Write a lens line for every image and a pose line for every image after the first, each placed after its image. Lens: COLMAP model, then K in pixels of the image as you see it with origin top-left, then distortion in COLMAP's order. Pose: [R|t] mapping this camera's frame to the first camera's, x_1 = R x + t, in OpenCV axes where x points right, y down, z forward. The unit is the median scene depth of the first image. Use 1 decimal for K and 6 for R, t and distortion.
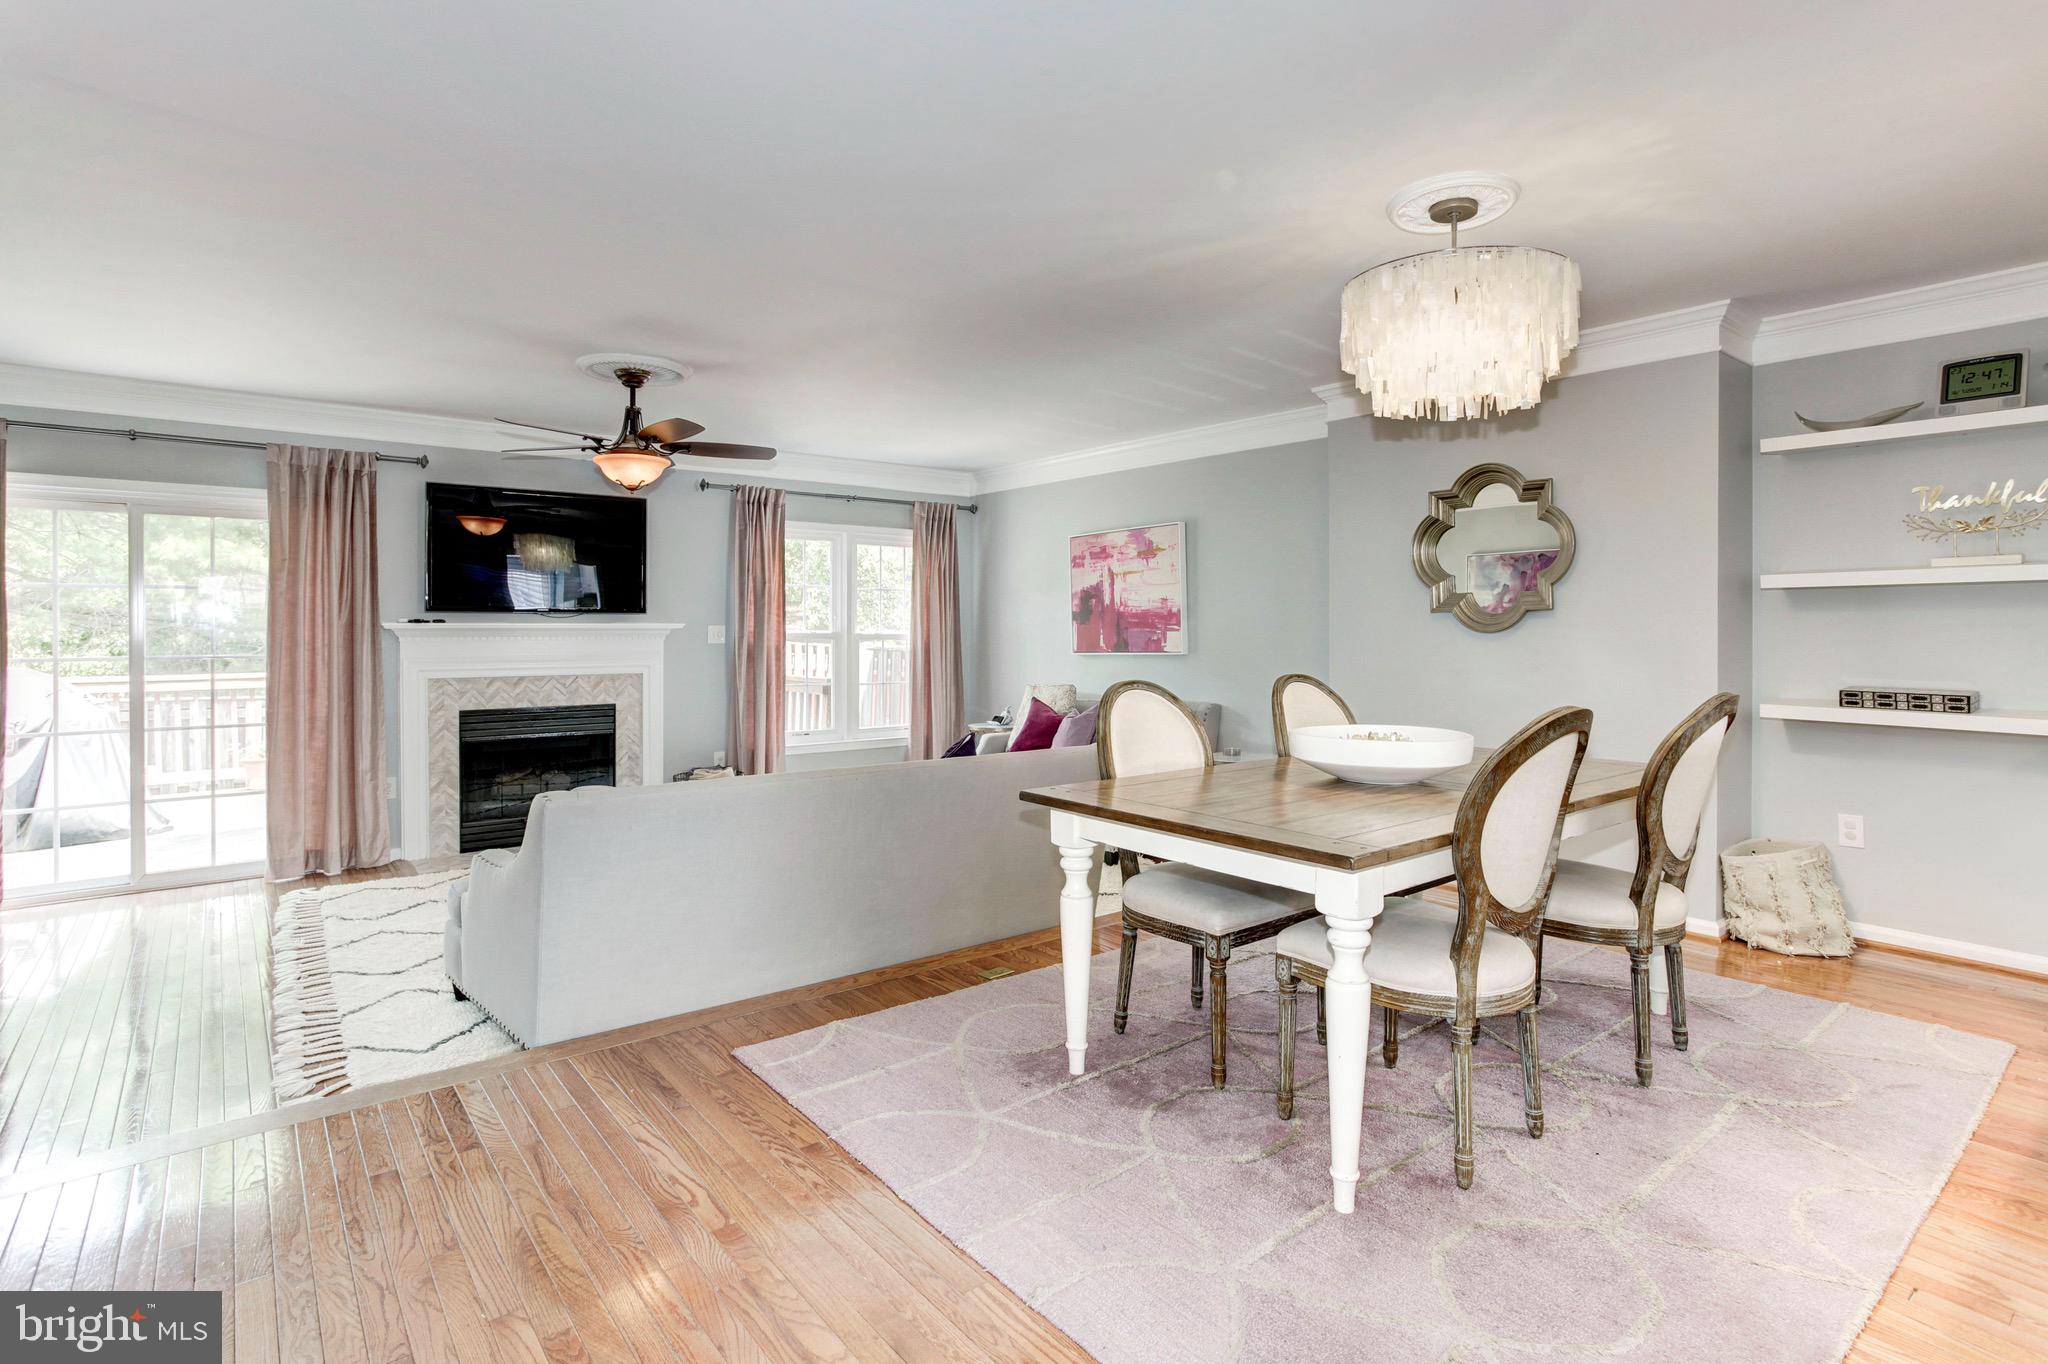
lens RADIAL K [[1016.4, 0, 1021.4], [0, 1016.4, 635.7], [0, 0, 1]] dist [0.001732, 0.000483]
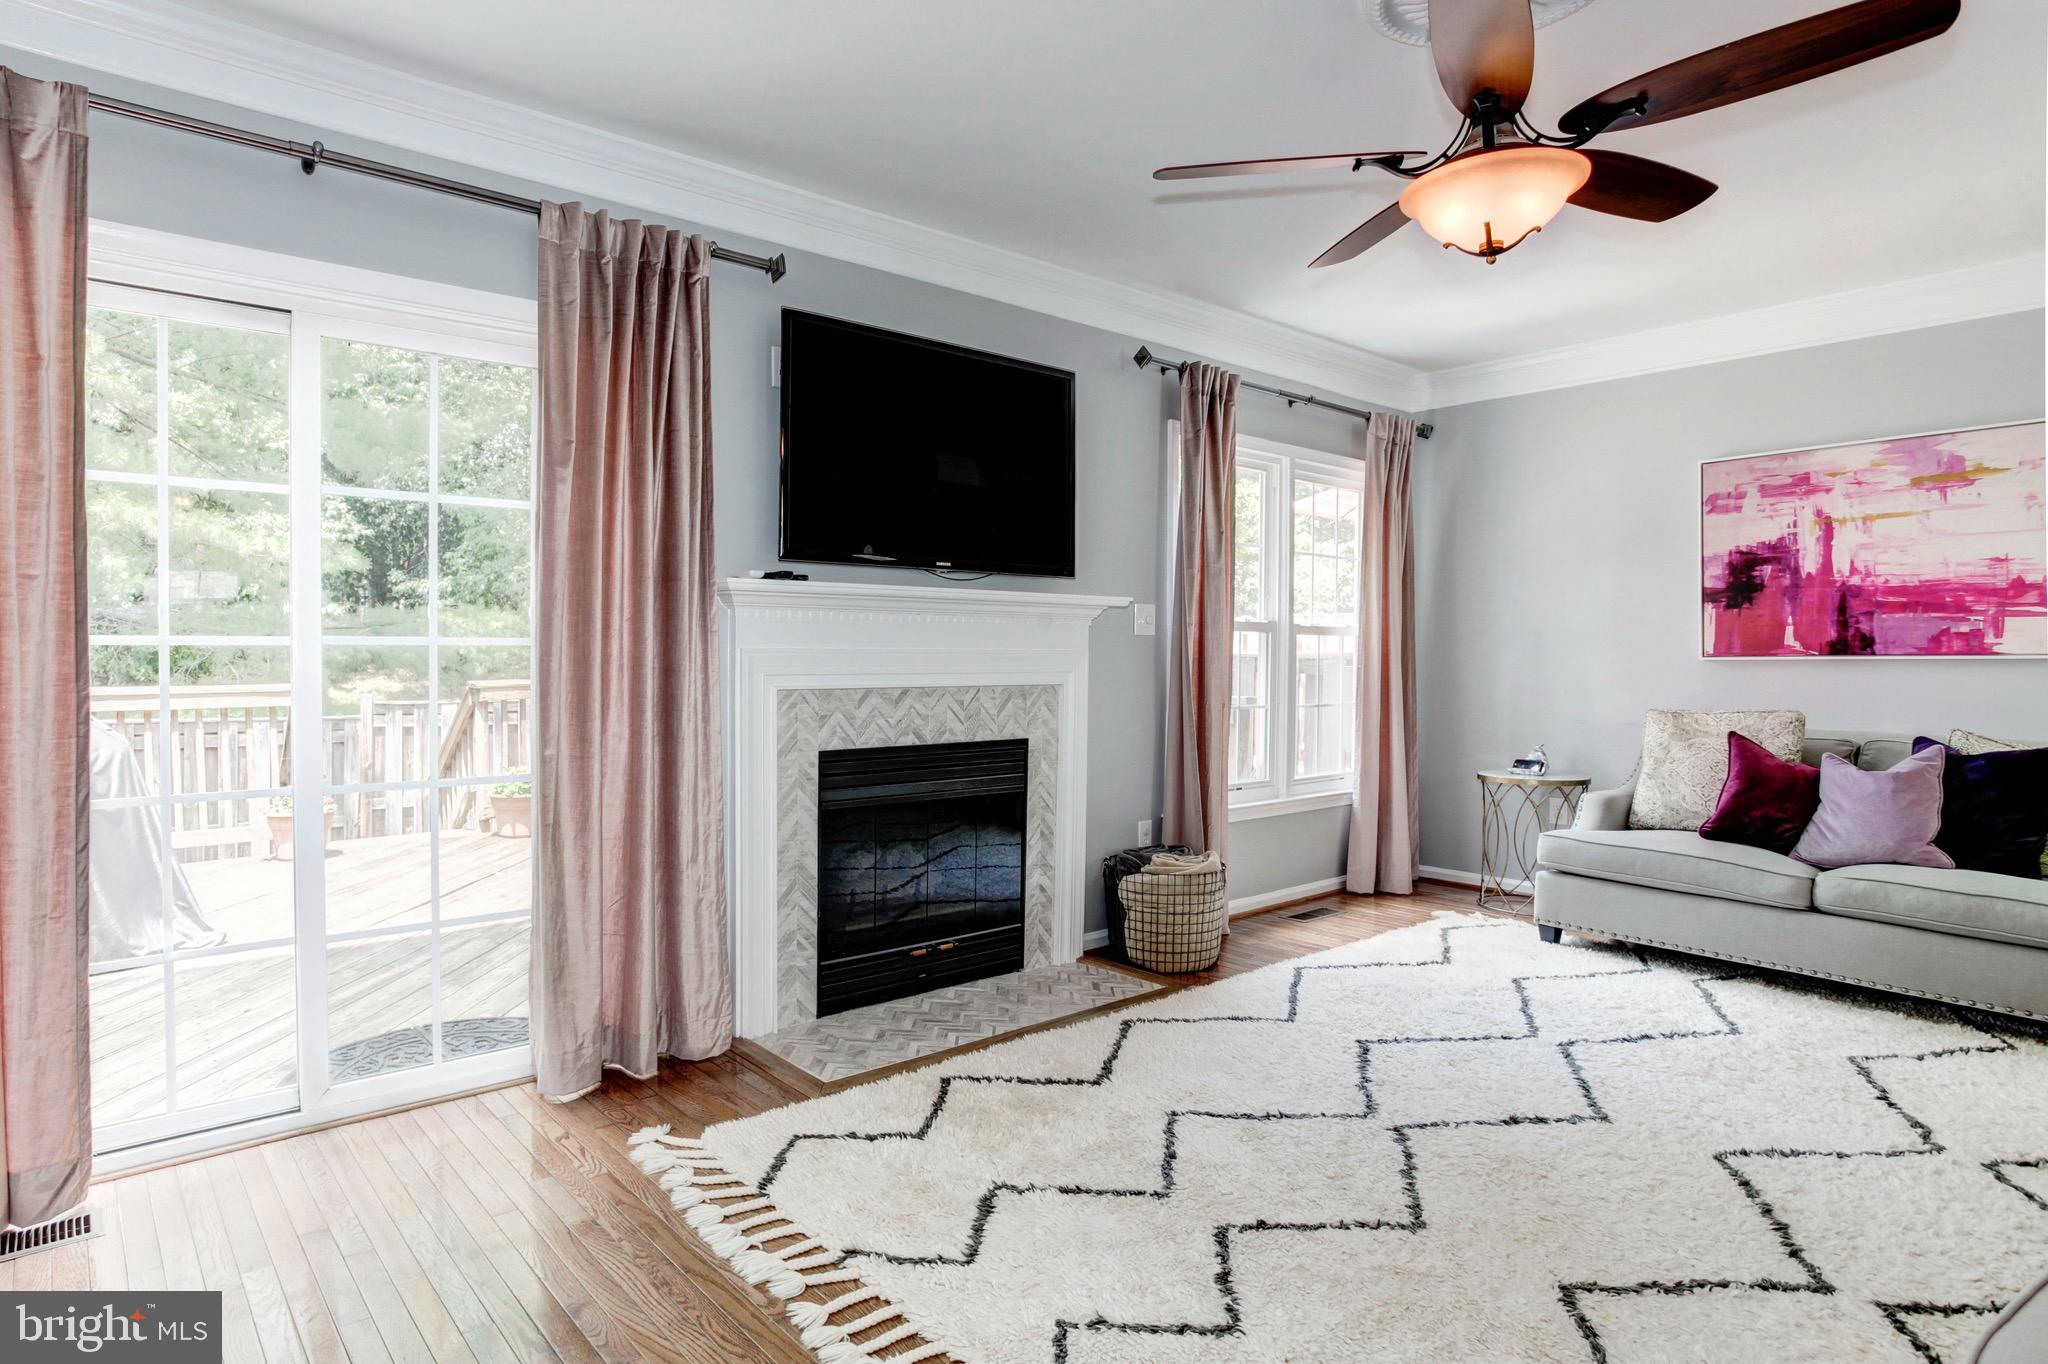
lens RADIAL K [[1120.7, 0, 905.4], [0, 1120.7, 674.4], [0, 0, 1]] dist [-0.004040, -0.000461]
pose [[0.999890, 0.007499, -0.012812, -0.458788], [-0.007305, 0.999859, 0.015128, 0.022735], [0.012923, -0.015033, 0.999803, 0.382925]]
